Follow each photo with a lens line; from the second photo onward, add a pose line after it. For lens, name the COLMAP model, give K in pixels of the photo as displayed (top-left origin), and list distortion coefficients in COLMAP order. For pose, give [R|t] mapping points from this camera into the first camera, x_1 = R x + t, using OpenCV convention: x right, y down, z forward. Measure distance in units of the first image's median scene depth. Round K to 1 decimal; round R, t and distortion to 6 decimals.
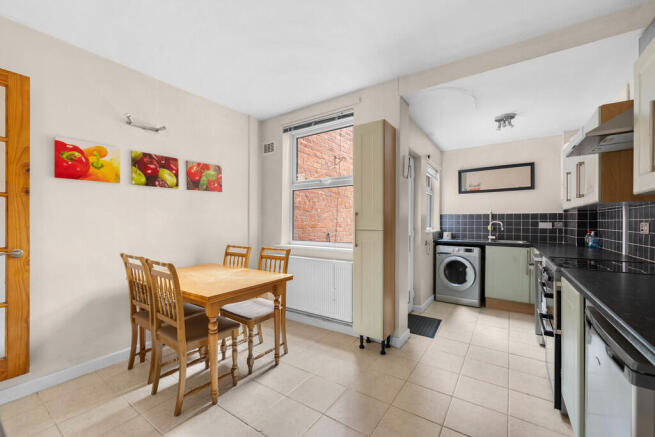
lens RADIAL K [[267.6, 0, 326.2], [0, 267.6, 222.5], [0, 0, 1]] dist [0.001850, 0.000484]
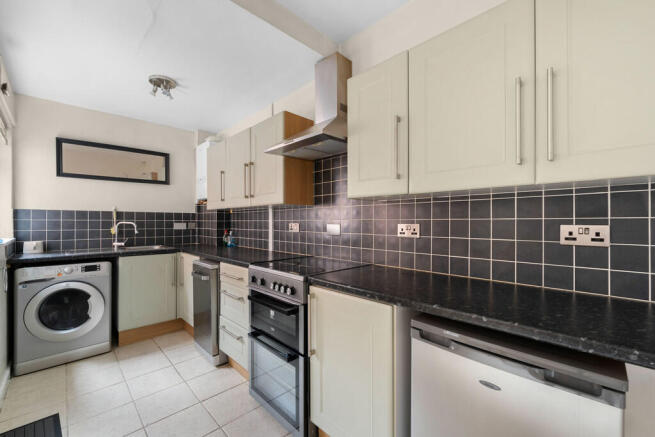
lens RADIAL K [[267.6, 0, 326.2], [0, 267.6, 222.5], [0, 0, 1]] dist [0.001850, 0.000484]
pose [[0.188570, -0.005932, 0.982042, 0.018957], [0.004225, 0.999977, 0.005229, -0.004098], [-0.982051, 0.003163, 0.188591, 0.333439]]
